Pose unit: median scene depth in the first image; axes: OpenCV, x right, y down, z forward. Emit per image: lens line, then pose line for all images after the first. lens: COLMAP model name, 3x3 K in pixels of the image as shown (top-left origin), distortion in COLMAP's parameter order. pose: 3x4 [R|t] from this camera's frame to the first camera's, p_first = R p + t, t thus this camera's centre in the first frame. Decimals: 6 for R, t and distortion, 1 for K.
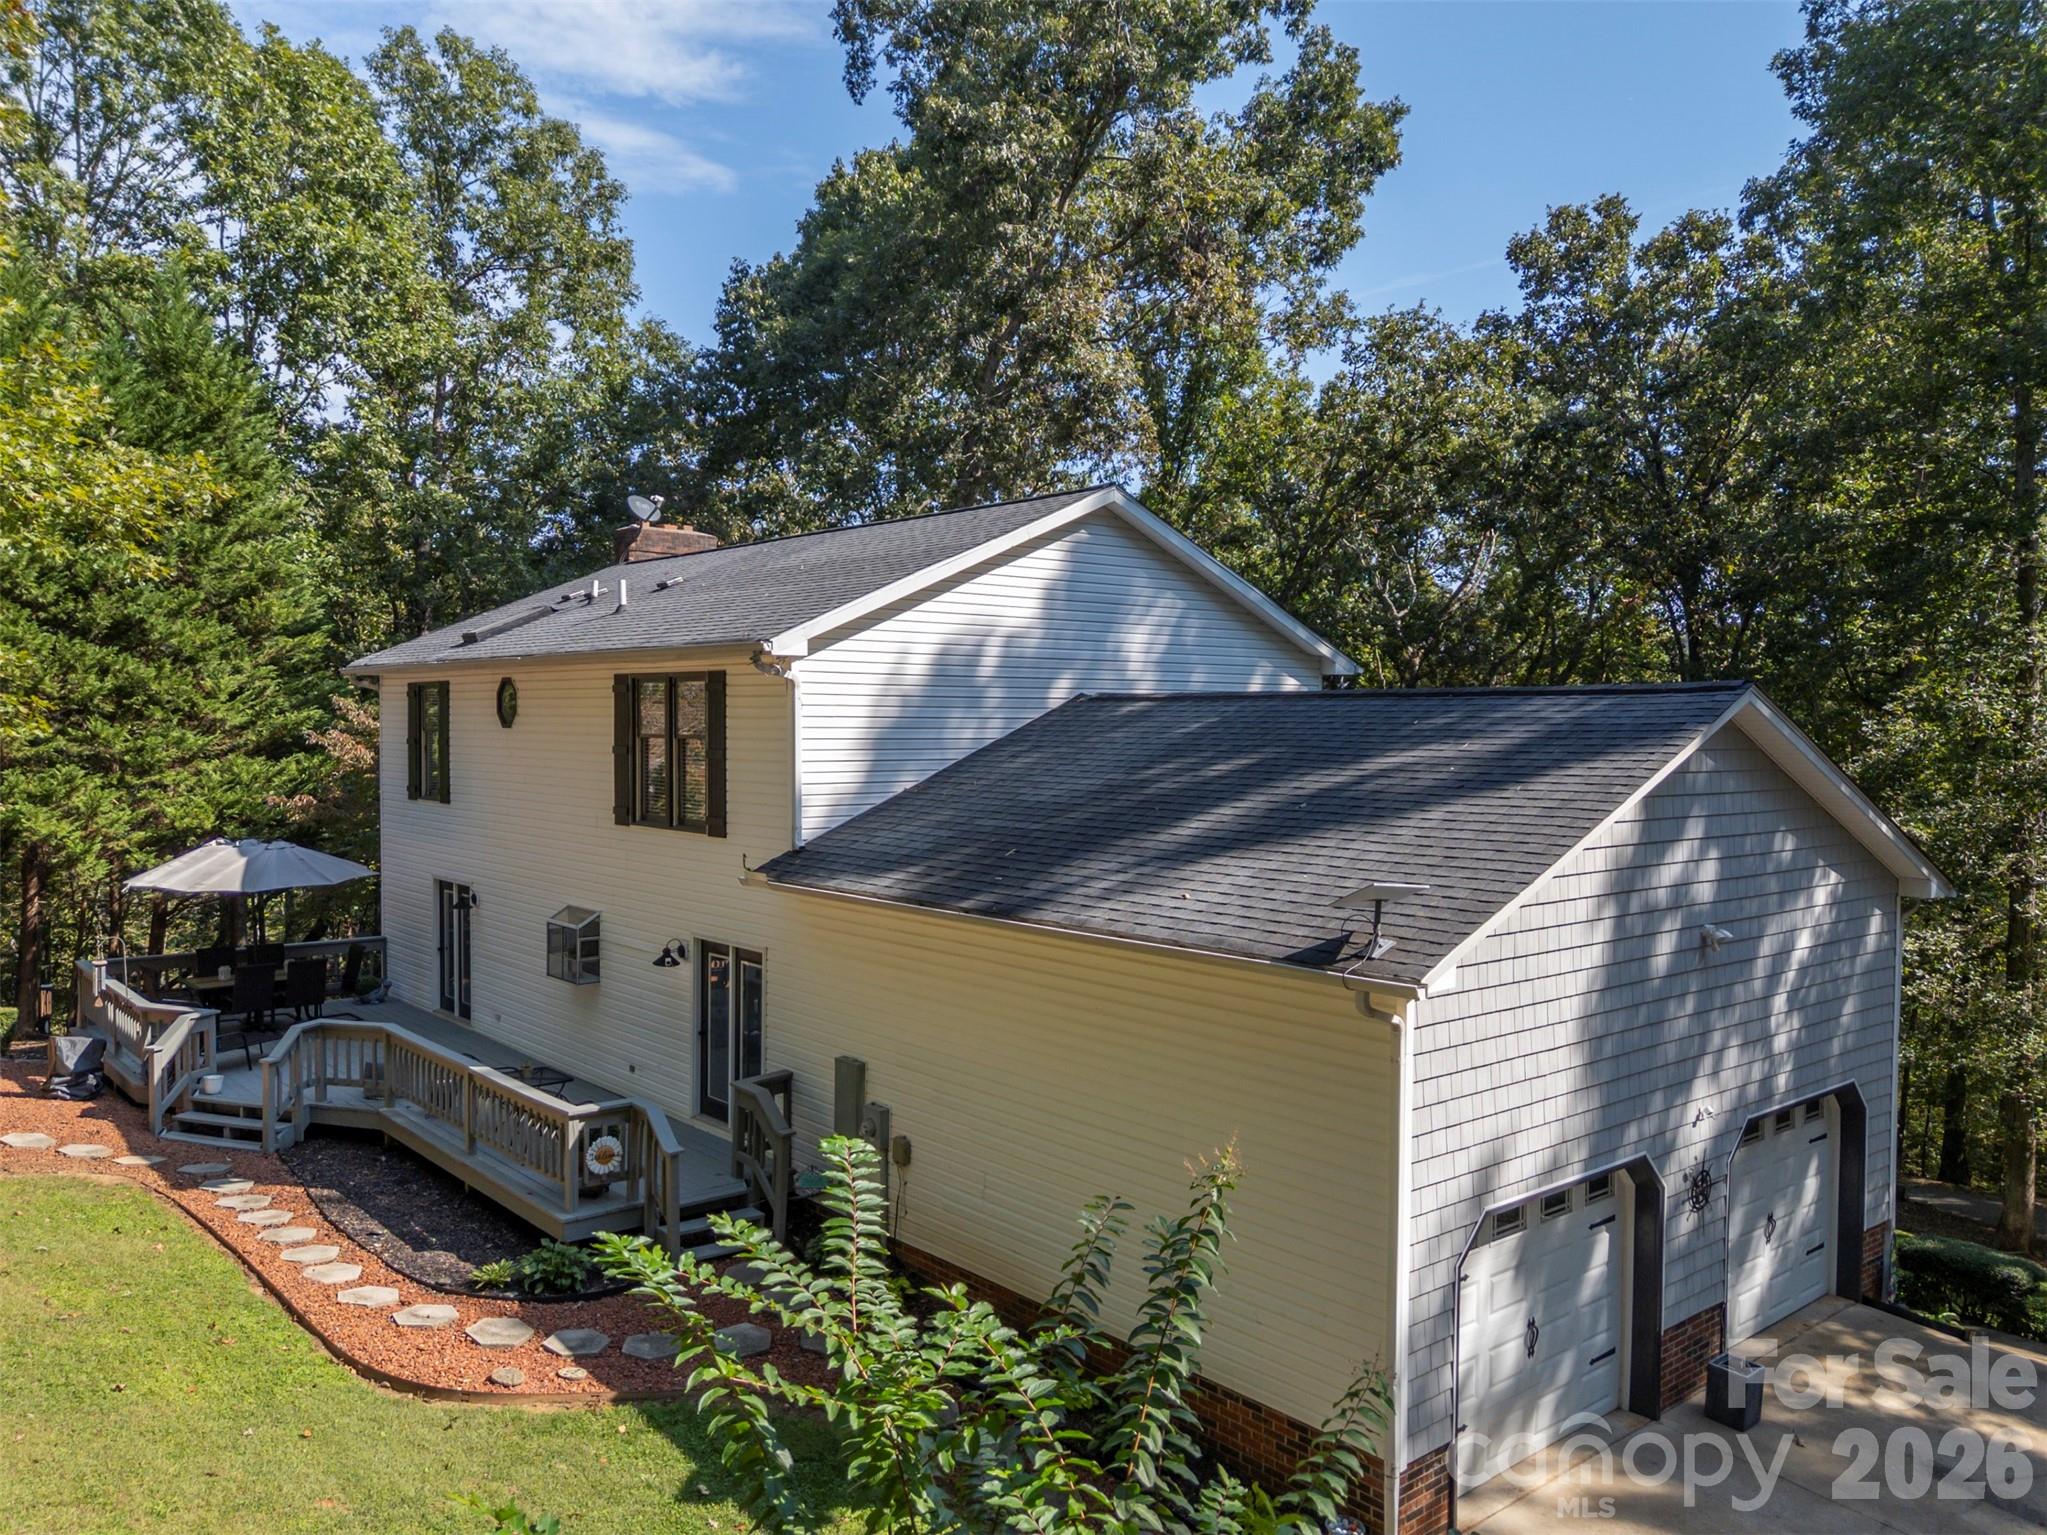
lens RADIAL K [[1478.8, 0, 1008.4], [0, 1478.8, 793.7], [0, 0, 1]] dist [0.098000, -0.091230]
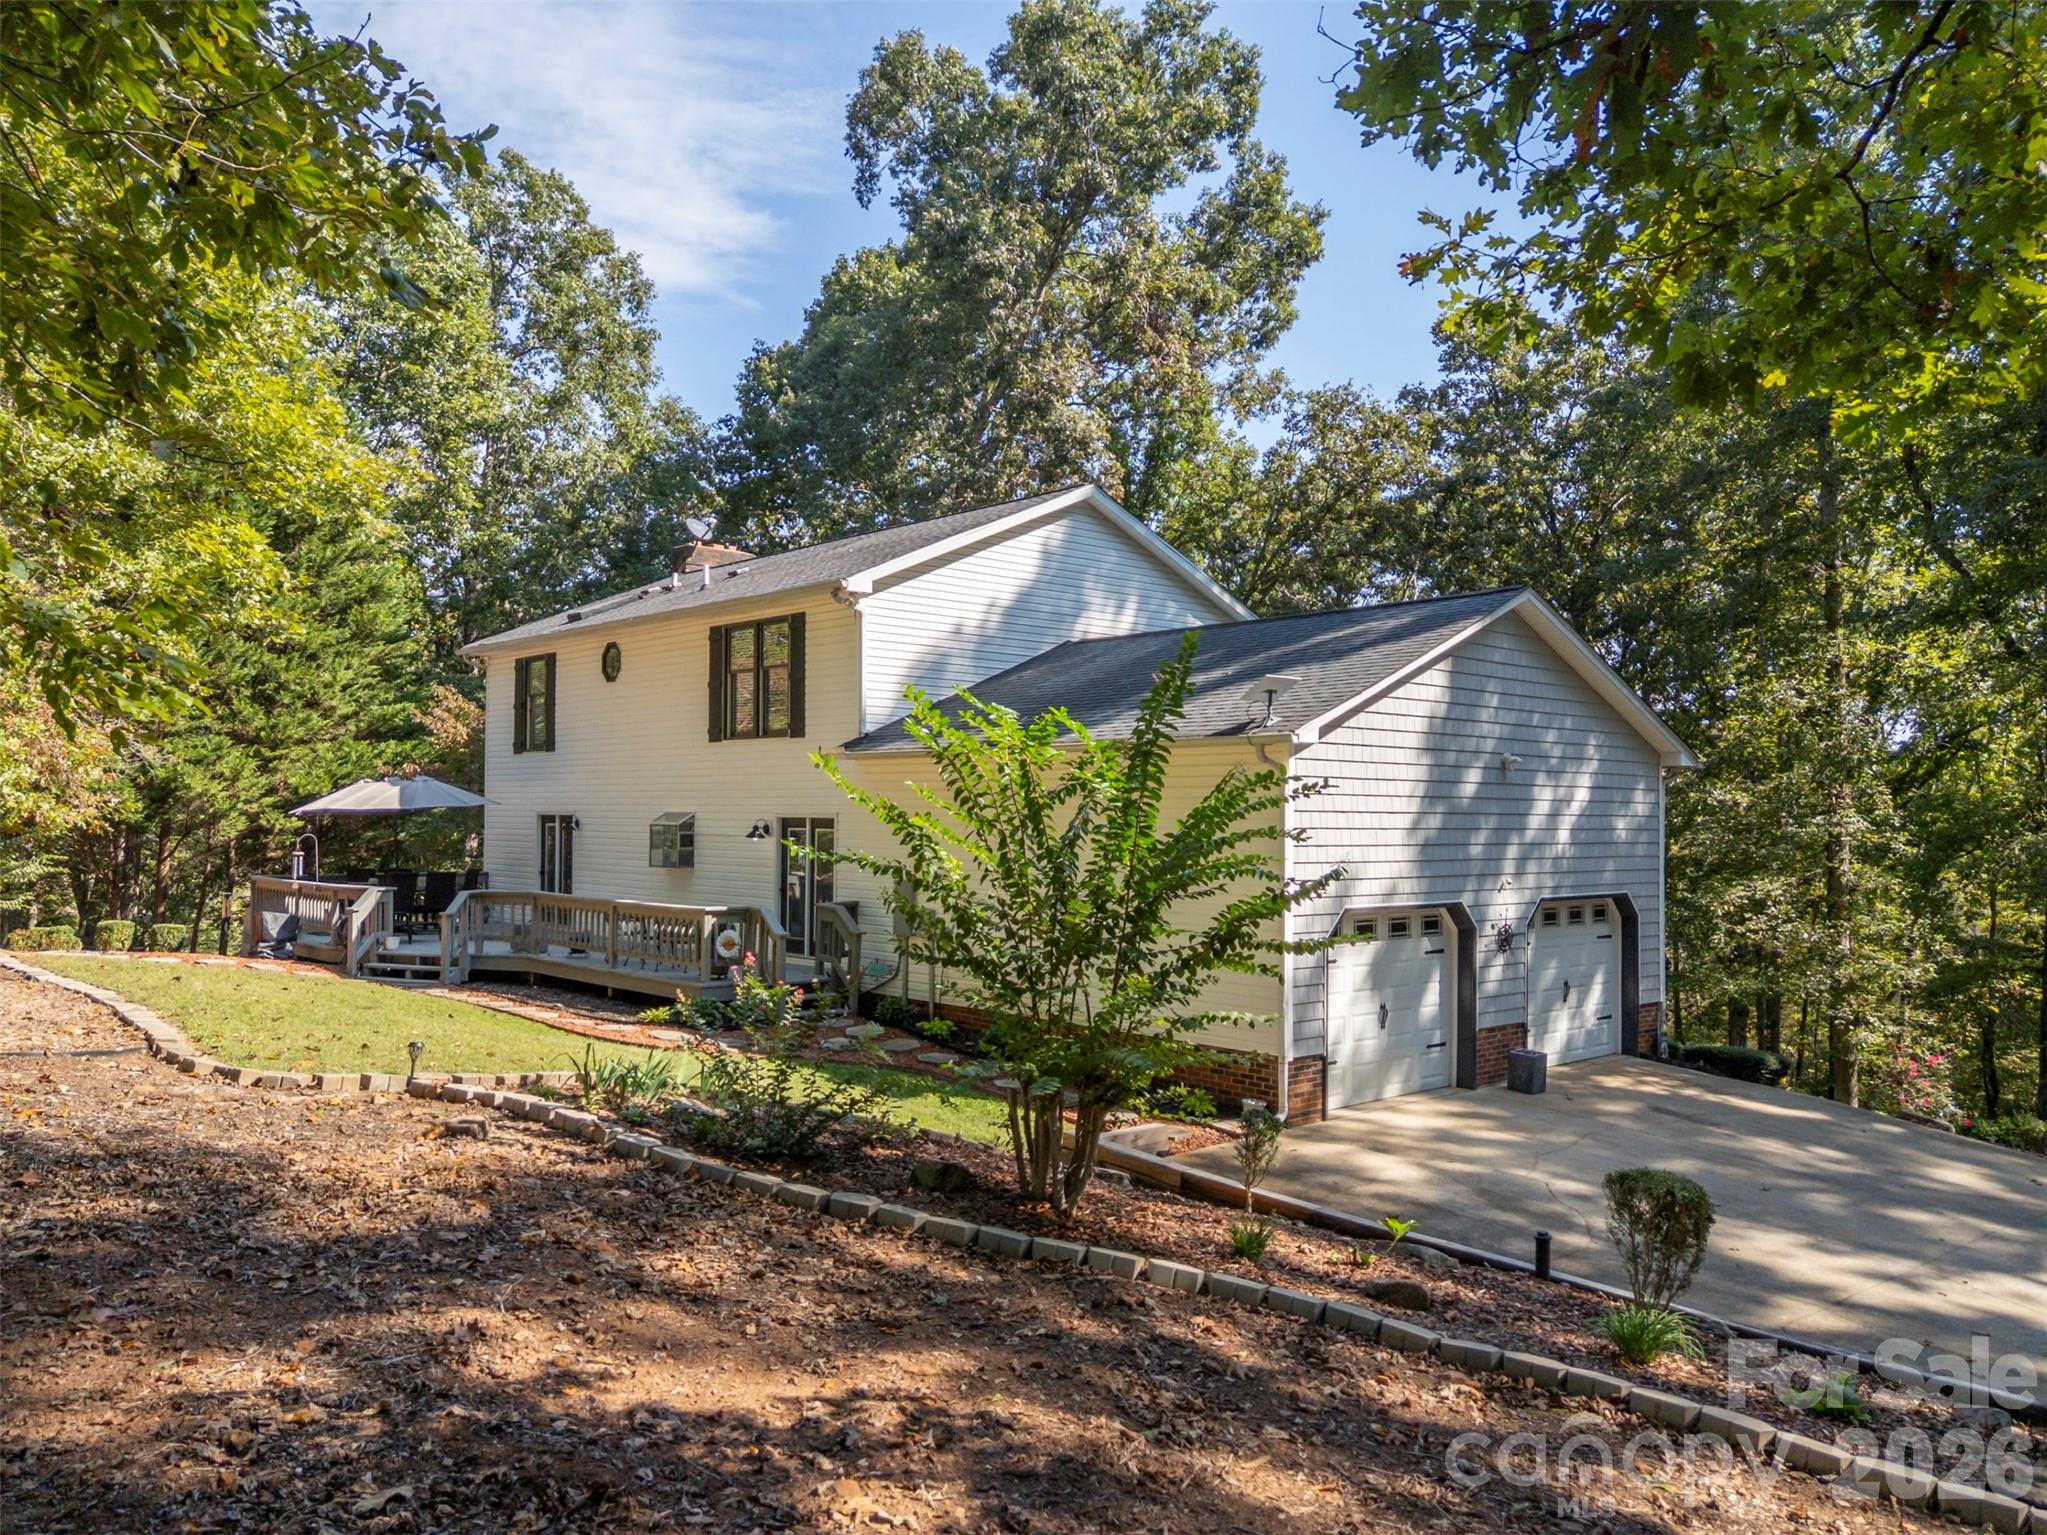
lens RADIAL K [[1495.0, 0, 1012.3], [0, 1495.0, 767.4], [0, 0, 1]] dist [0.091564, -0.098693]
pose [[0.999663, -0.000385, 0.025973, -0.022403], [0.002462, 0.996795, -0.079957, 0.094439], [-0.025859, 0.079993, 0.996460, -0.194287]]
